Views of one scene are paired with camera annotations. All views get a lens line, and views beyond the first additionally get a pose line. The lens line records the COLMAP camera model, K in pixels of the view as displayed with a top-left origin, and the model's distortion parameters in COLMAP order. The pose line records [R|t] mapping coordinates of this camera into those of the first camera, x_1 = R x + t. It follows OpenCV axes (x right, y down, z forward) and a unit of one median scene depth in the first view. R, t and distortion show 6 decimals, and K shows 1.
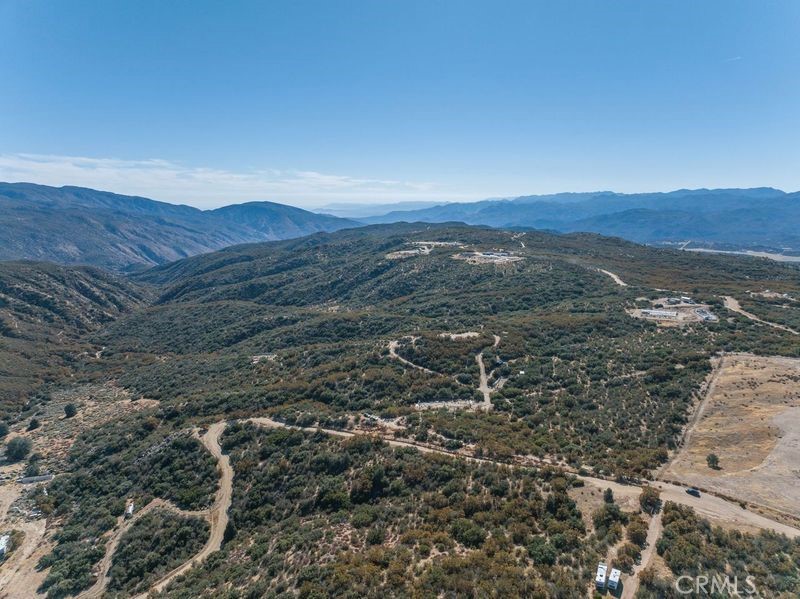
lens RADIAL K [[564.7, 0, 404.4], [0, 564.7, 284.5], [0, 0, 1]] dist [-0.037728, -0.001358]
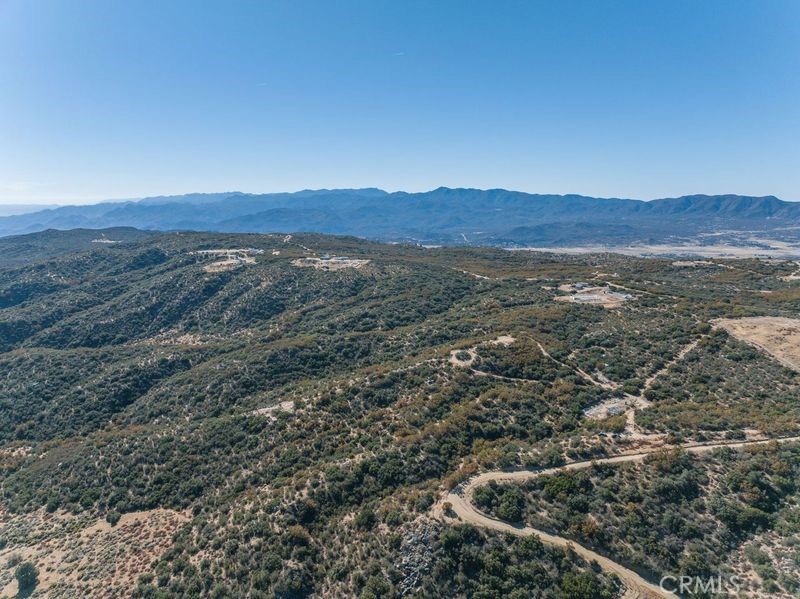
lens RADIAL K [[564.7, 0, 404.4], [0, 564.7, 284.5], [0, 0, 1]] dist [-0.037728, -0.001358]
pose [[0.803706, -0.092286, 0.587827, -0.305621], [0.092880, 0.995247, 0.029260, -0.026318], [-0.587733, 0.031081, 0.808458, 0.155652]]
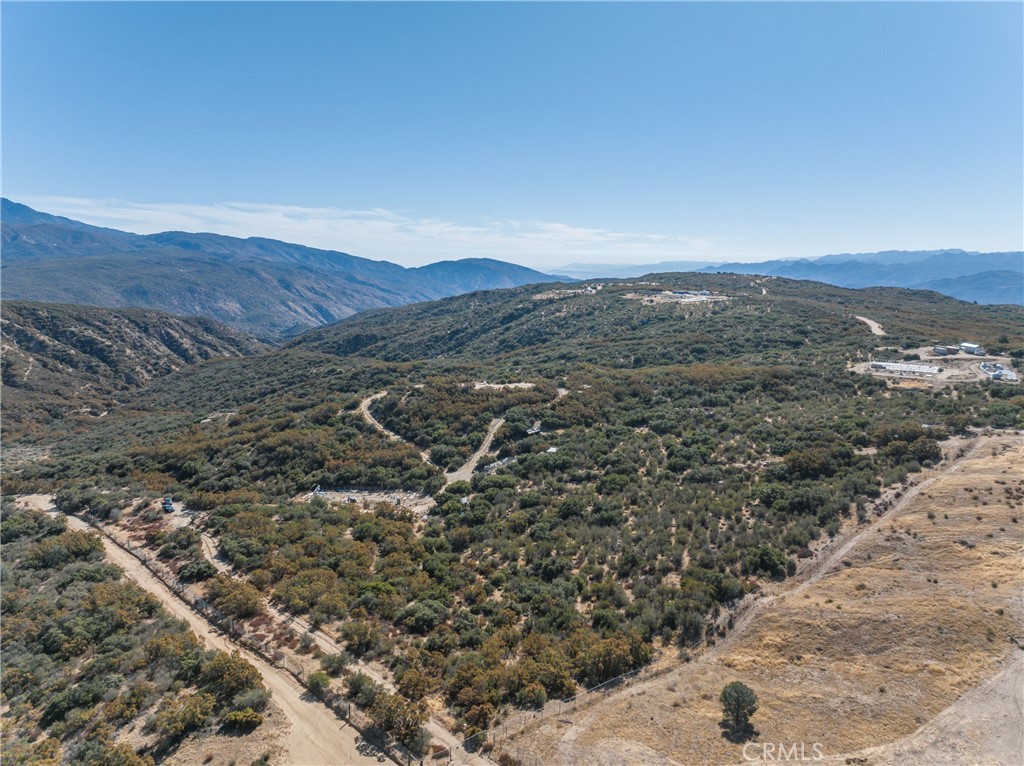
lens RADIAL K [[722.8, 0, 517.6], [0, 722.8, 363.9], [0, 0, 1]] dist [-0.037728, -0.001358]
pose [[0.979205, 0.033794, -0.200037, 0.132354], [-0.034870, 0.999390, -0.001856, 0.035041], [0.199852, 0.008792, 0.979787, 0.153437]]
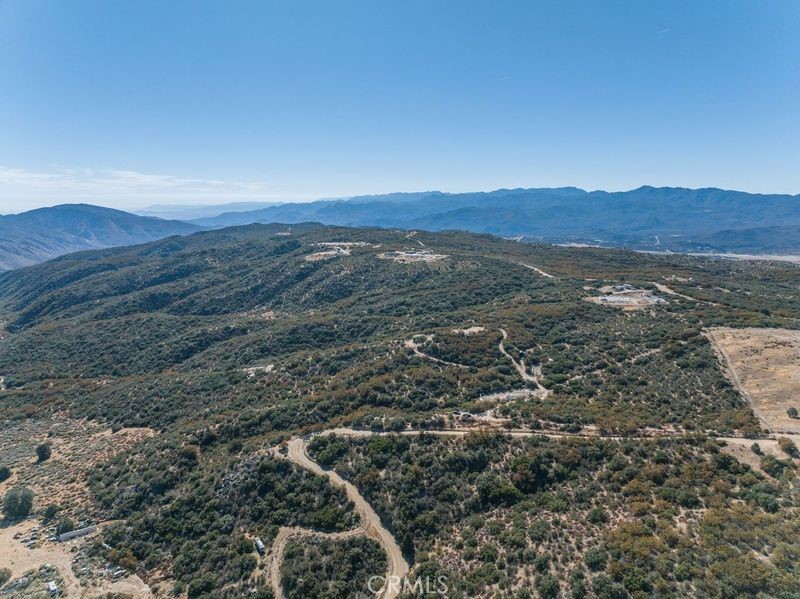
lens RADIAL K [[564.7, 0, 404.4], [0, 564.7, 284.5], [0, 0, 1]] dist [-0.037728, -0.001358]
pose [[0.957855, -0.046569, 0.283453, -0.155471], [0.046650, 0.998890, 0.006466, -0.003446], [-0.283439, 0.007029, 0.958964, 0.018322]]
